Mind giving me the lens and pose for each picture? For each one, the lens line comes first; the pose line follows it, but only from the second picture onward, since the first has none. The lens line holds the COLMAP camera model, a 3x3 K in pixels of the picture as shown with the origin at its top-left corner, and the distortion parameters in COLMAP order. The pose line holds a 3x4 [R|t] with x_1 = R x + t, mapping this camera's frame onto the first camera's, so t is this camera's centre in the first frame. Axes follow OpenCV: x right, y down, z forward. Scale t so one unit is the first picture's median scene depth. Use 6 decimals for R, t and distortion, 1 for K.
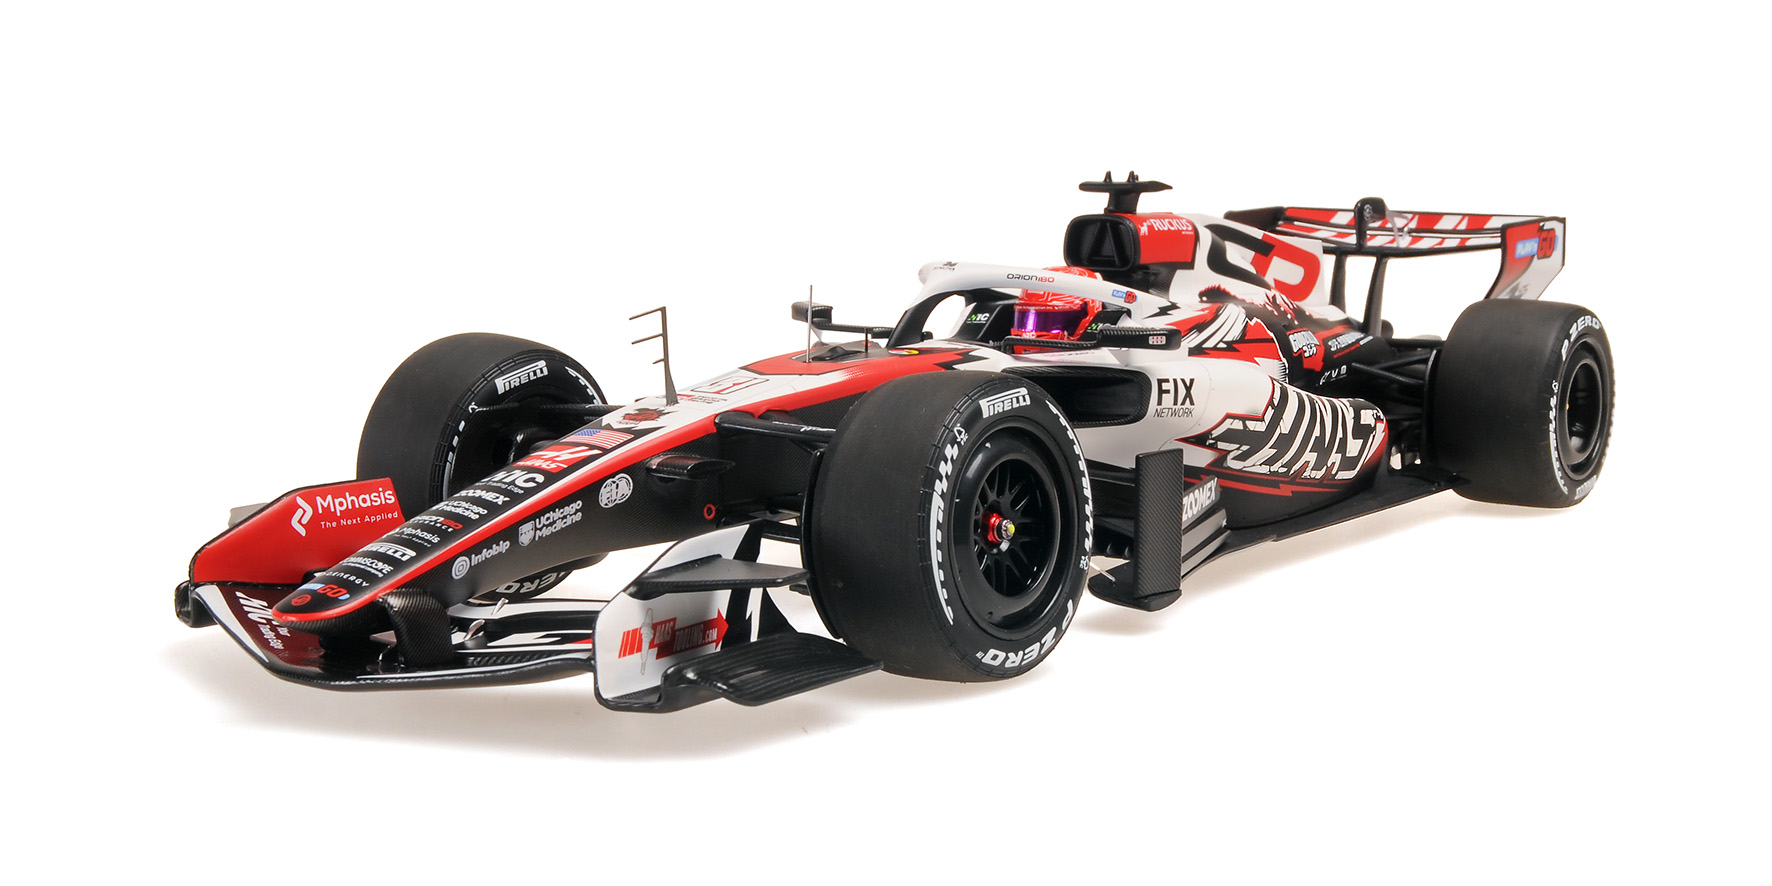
lens RADIAL K [[2309.0, 0, 885.9], [0, 2309.0, 509.0], [0, 0, 1]] dist [-0.049231, -0.024884]
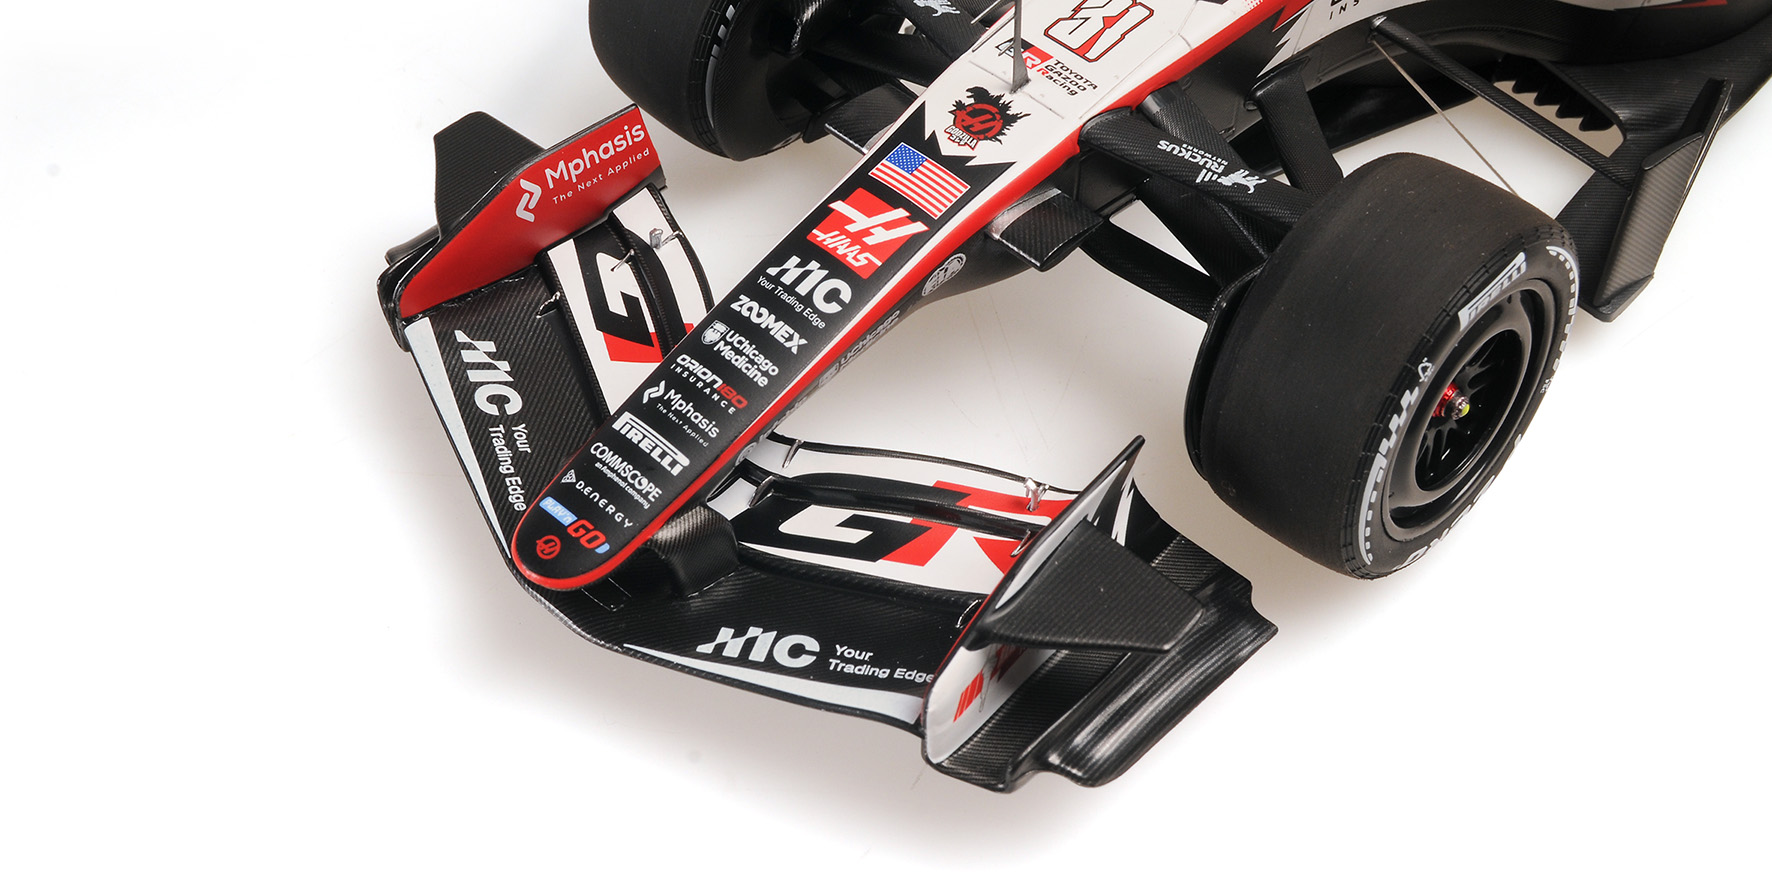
lens RADIAL K [[2291.7, 0, 886.0], [0, 2291.7, 443.0], [0, 0, 1]] dist [-0.097039, -0.000683]
pose [[0.994543, 0.089598, -0.053446, -0.086309], [-0.033889, 0.761954, 0.646744, -0.423816], [0.098670, -0.641403, 0.760833, 0.376269]]
